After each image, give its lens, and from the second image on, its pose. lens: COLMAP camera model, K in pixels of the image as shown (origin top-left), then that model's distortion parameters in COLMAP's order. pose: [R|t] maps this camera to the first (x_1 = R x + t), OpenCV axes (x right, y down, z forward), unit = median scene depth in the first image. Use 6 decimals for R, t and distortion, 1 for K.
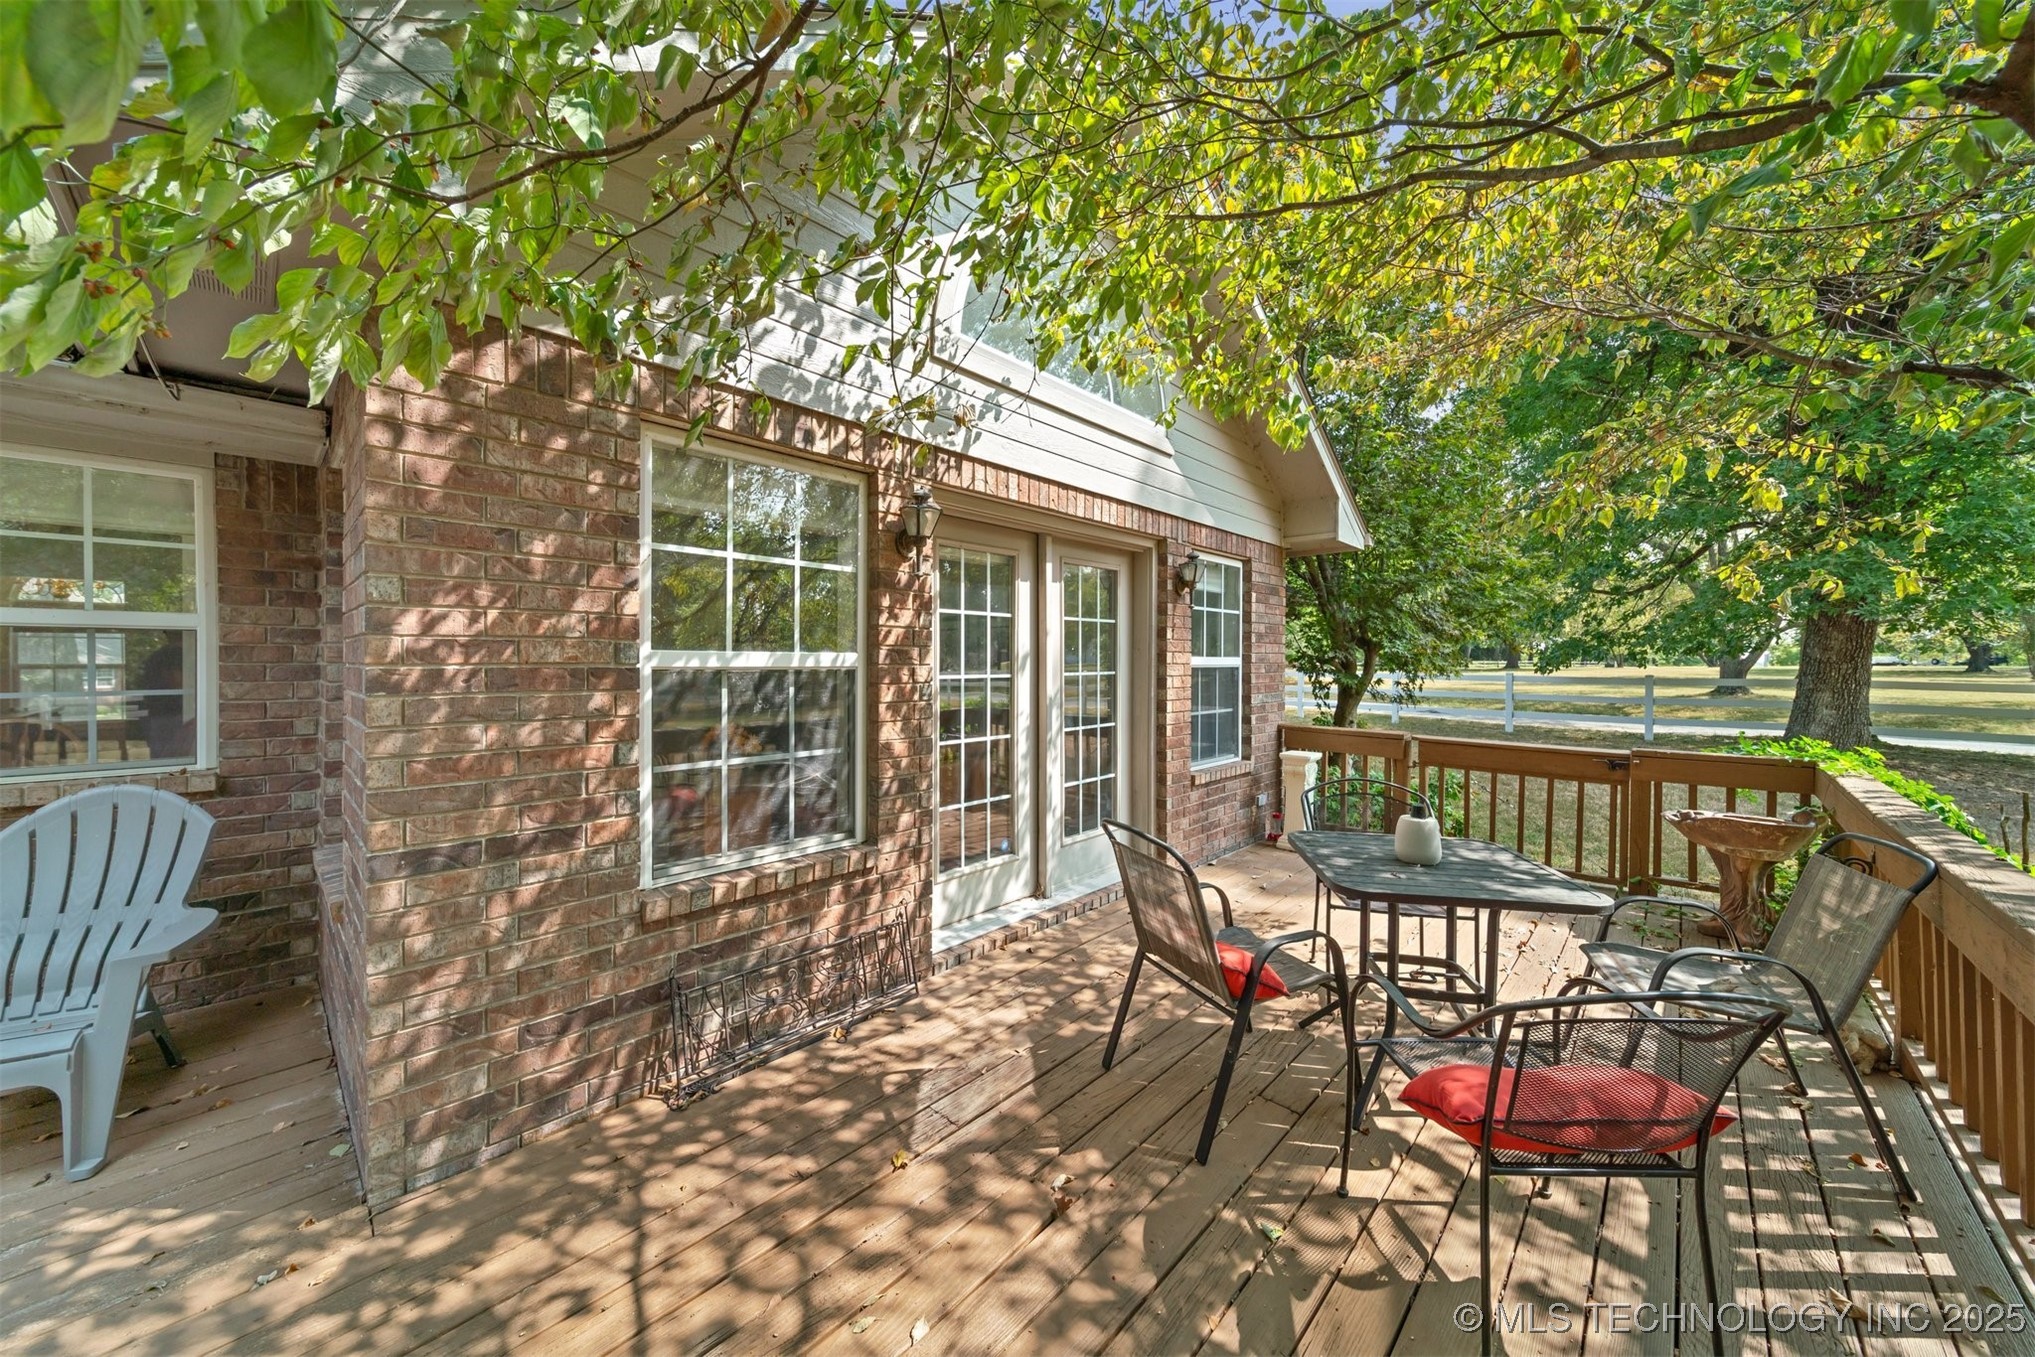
lens RADIAL K [[715.0, 0, 1007.5], [0, 715.0, 668.4], [0, 0, 1]] dist [-0.000982, -0.000155]
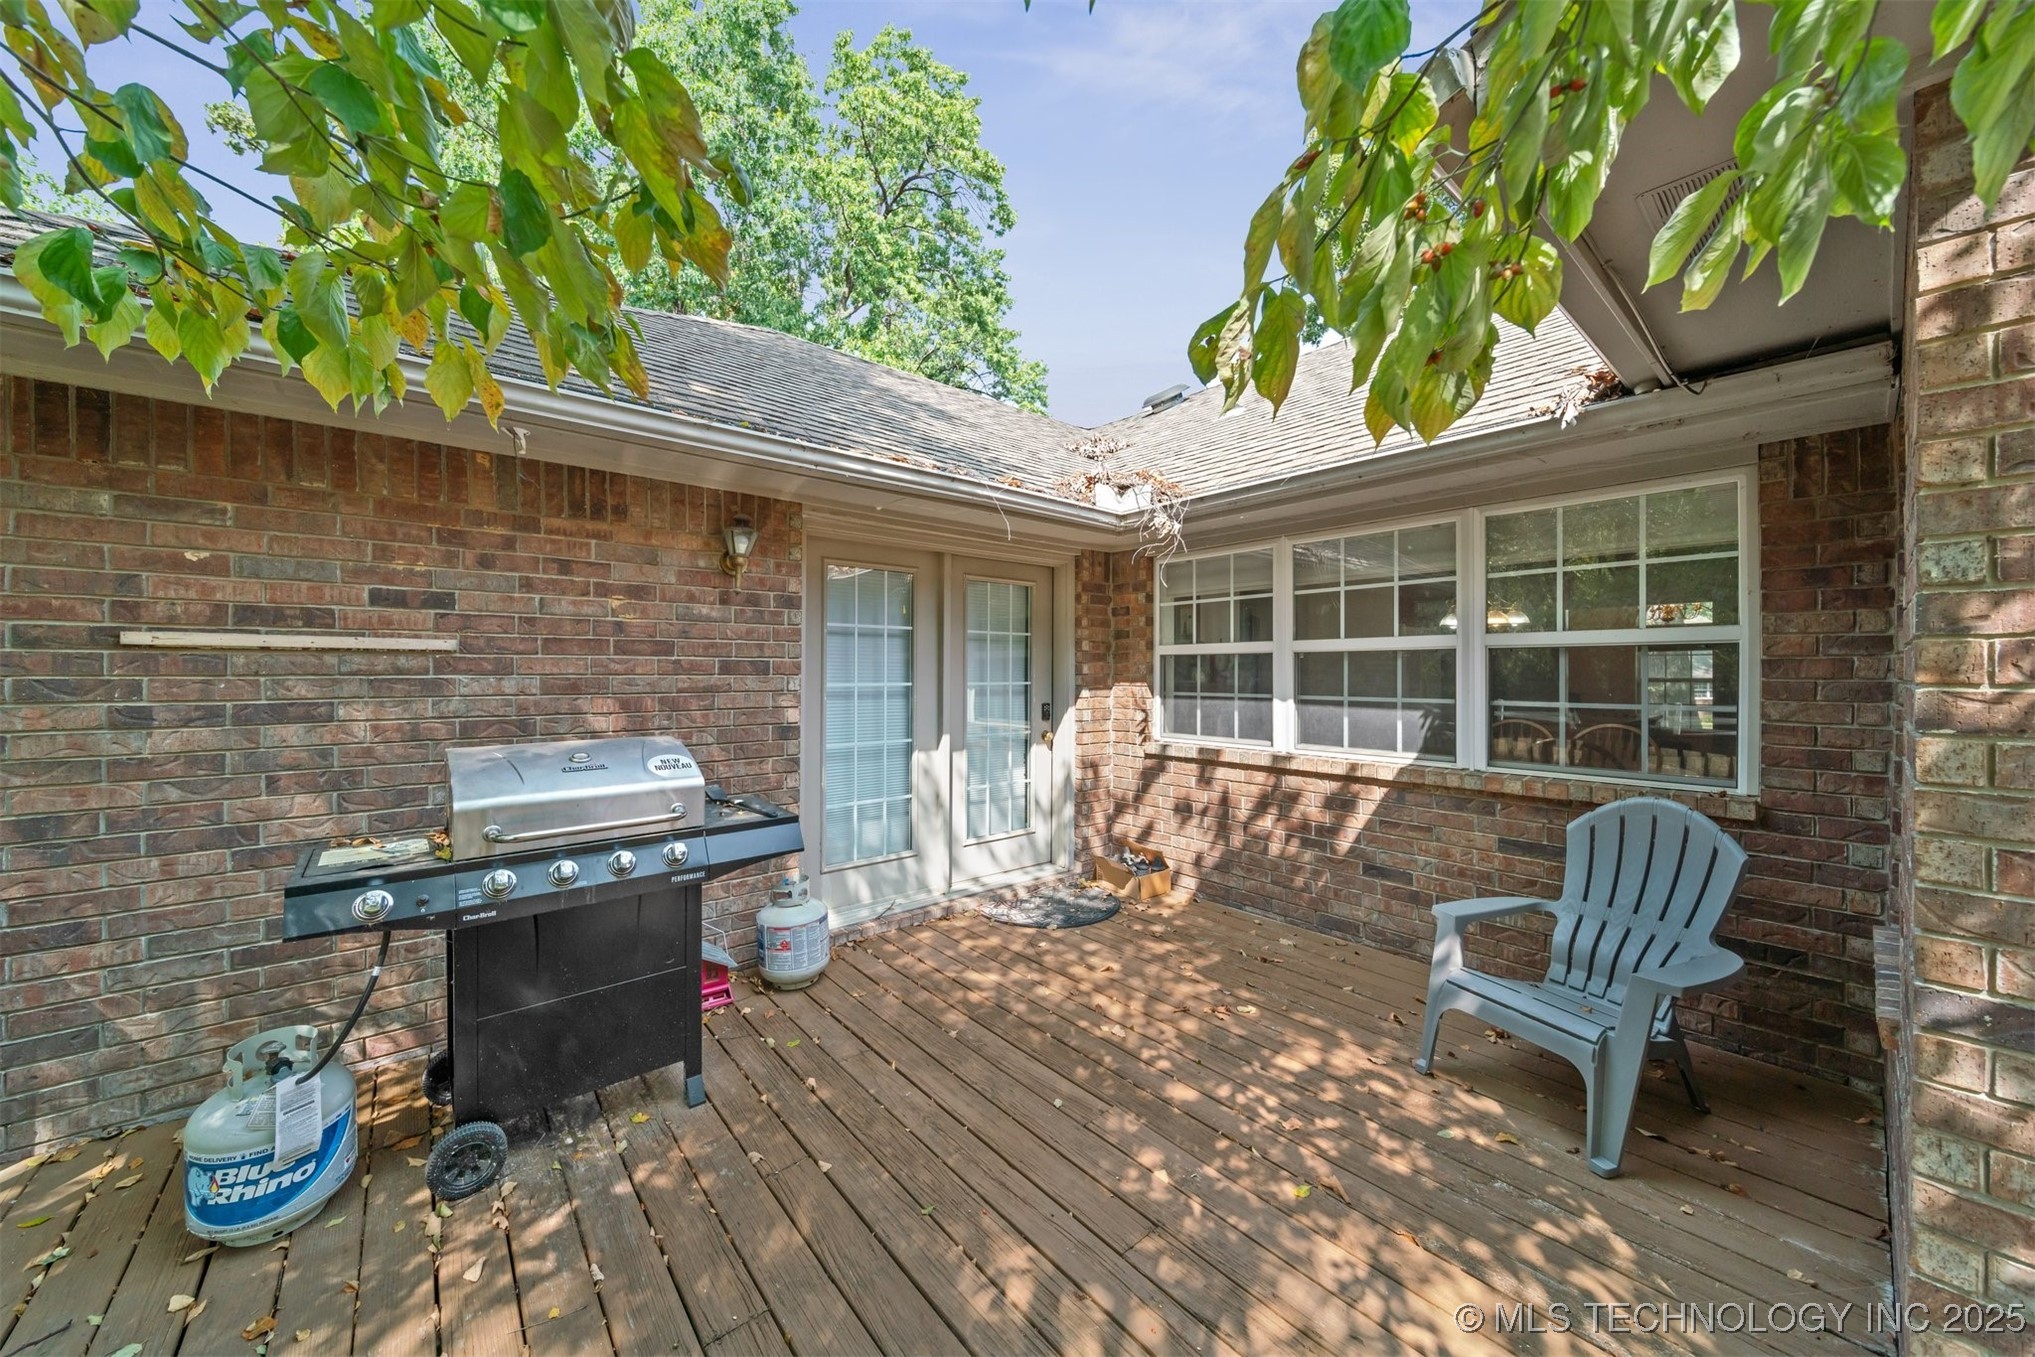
lens RADIAL K [[715.0, 0, 1007.5], [0, 715.0, 668.4], [0, 0, 1]] dist [-0.000982, -0.000155]
pose [[-0.121603, -0.005542, -0.992563, -0.103916], [-0.014331, 0.999890, -0.003827, -0.003844], [0.992475, 0.013759, -0.121669, 0.174190]]
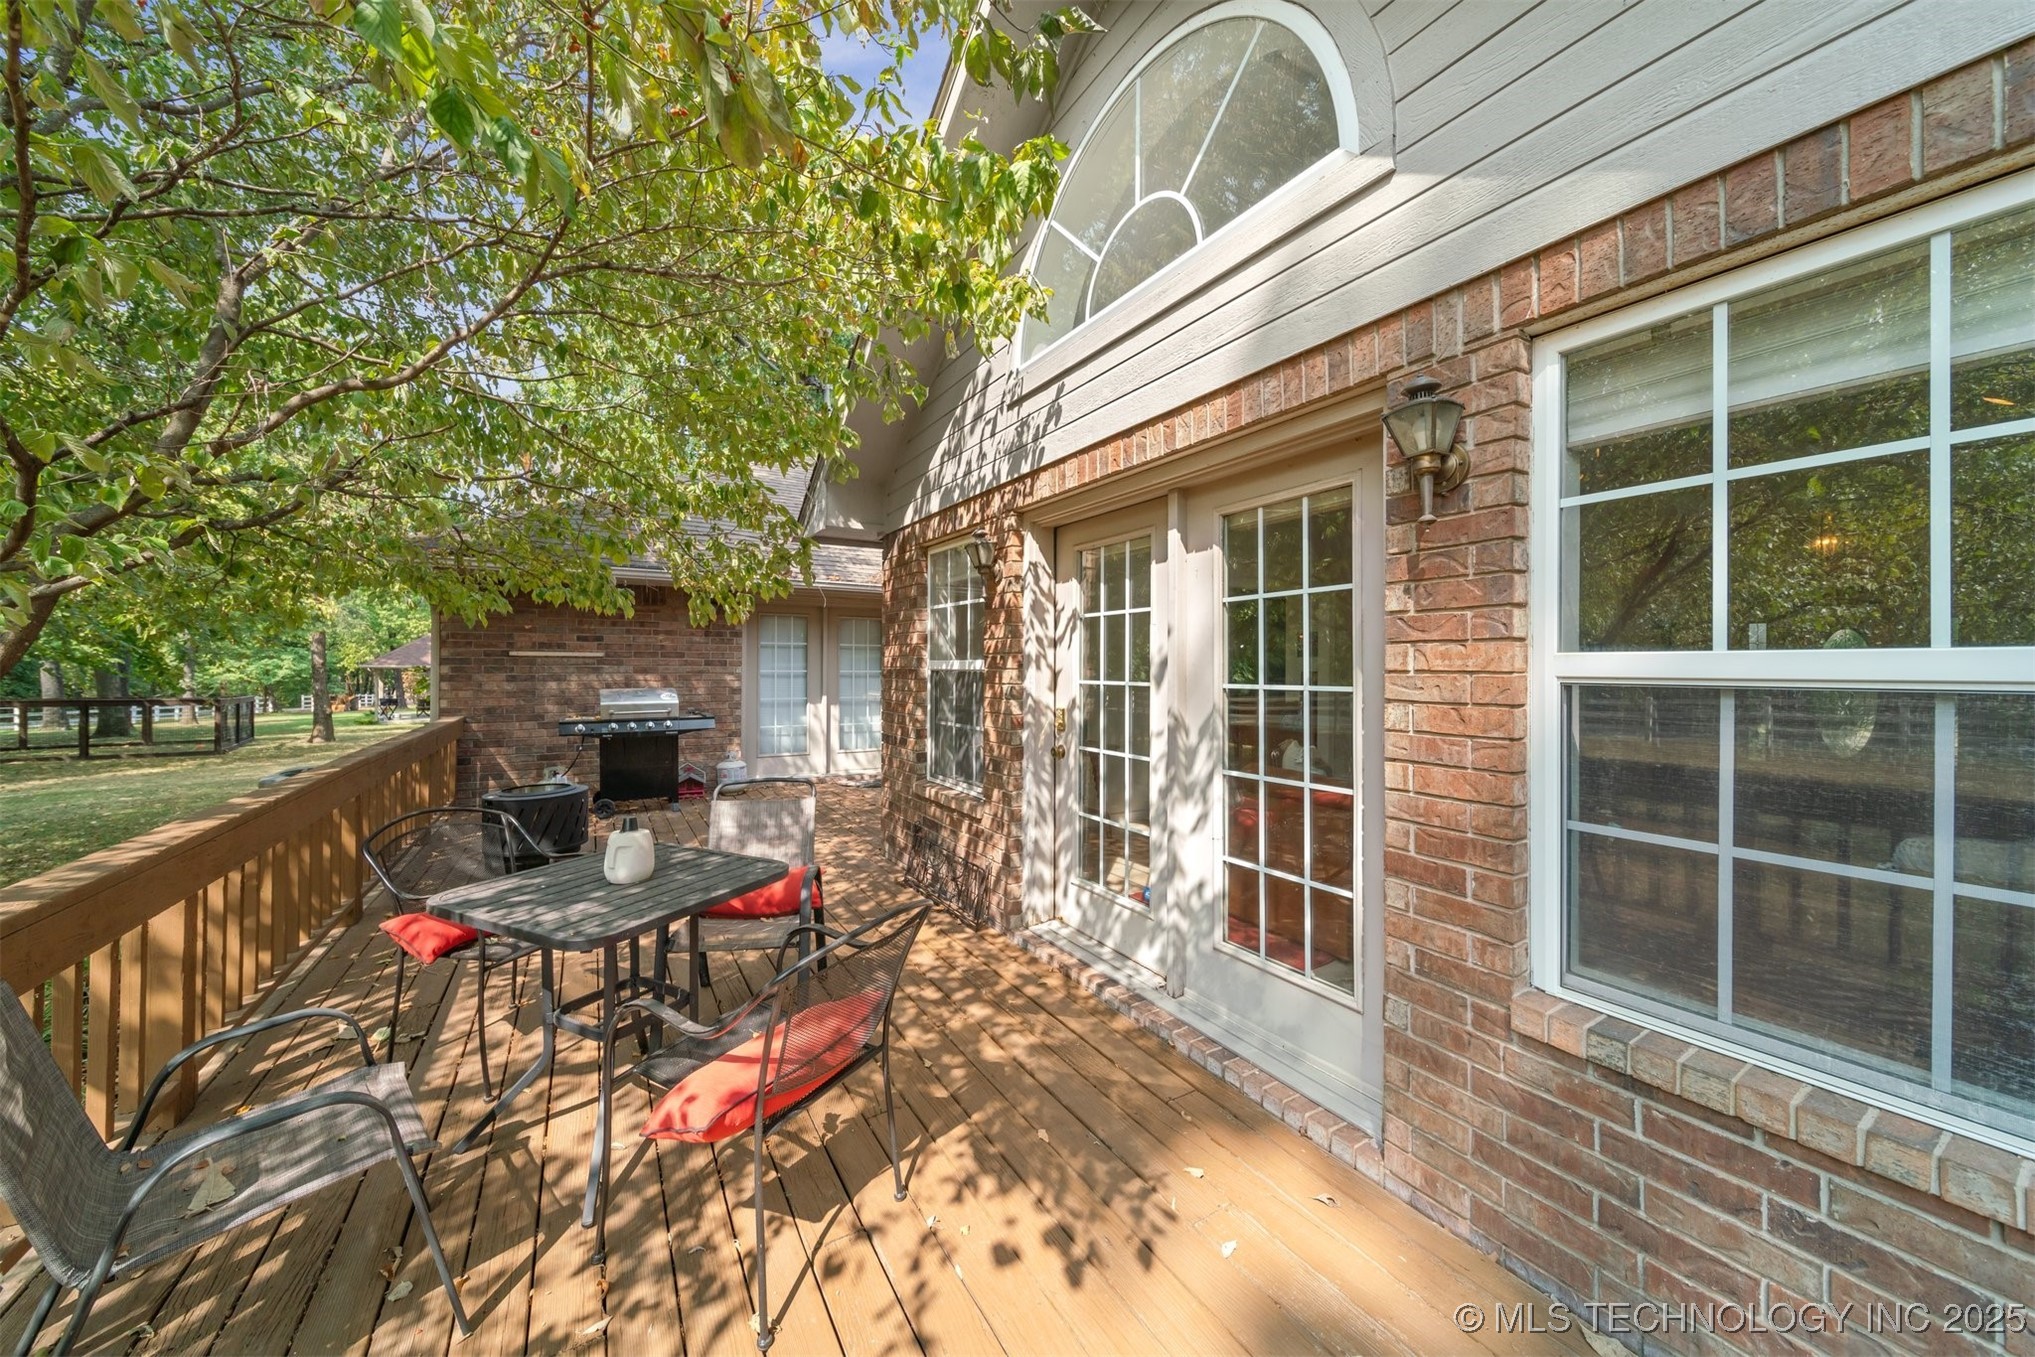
lens RADIAL K [[748.7, 0, 1015.8], [0, 748.7, 669.6], [0, 0, 1]] dist [0.000484, 0.000021]
pose [[-0.296675, 0.001501, -0.954977, 1.218128], [-0.015901, 0.999852, 0.006511, -0.014443], [0.954846, 0.017117, -0.296607, 1.589689]]
